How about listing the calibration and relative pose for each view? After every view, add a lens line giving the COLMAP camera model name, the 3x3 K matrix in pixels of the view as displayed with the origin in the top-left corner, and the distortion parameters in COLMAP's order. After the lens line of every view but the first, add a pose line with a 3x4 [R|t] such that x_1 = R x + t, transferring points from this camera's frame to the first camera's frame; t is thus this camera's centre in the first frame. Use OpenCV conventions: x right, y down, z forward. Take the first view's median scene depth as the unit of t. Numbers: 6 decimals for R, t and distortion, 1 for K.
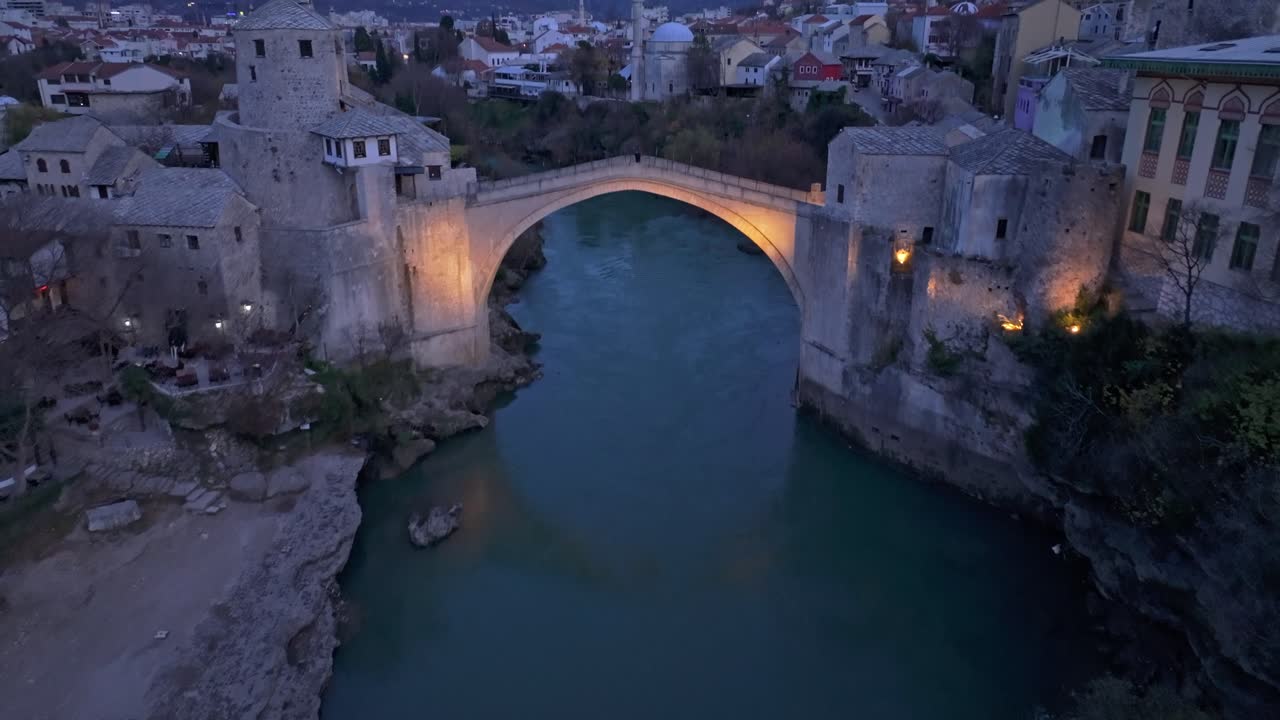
lens RADIAL K [[934.4, 0, 640.8], [0, 934.4, 328.7], [0, 0, 1]] dist [0.004510, 0.004031]
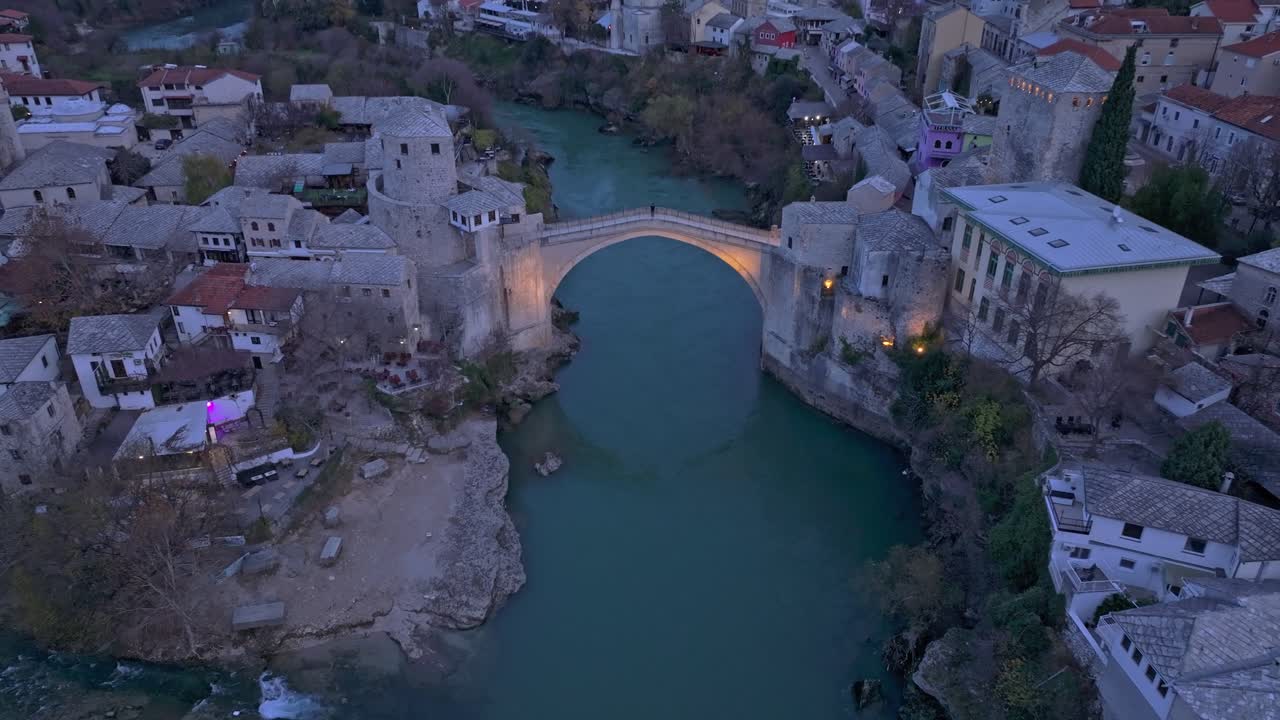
lens RADIAL K [[934.4, 0, 640.8], [0, 934.4, 328.7], [0, 0, 1]] dist [0.004510, 0.004031]
pose [[0.998757, -0.022093, 0.044677, -0.102128], [0.015557, 0.989791, 0.141672, -0.218311], [-0.047351, -0.140801, 0.988905, -0.522470]]
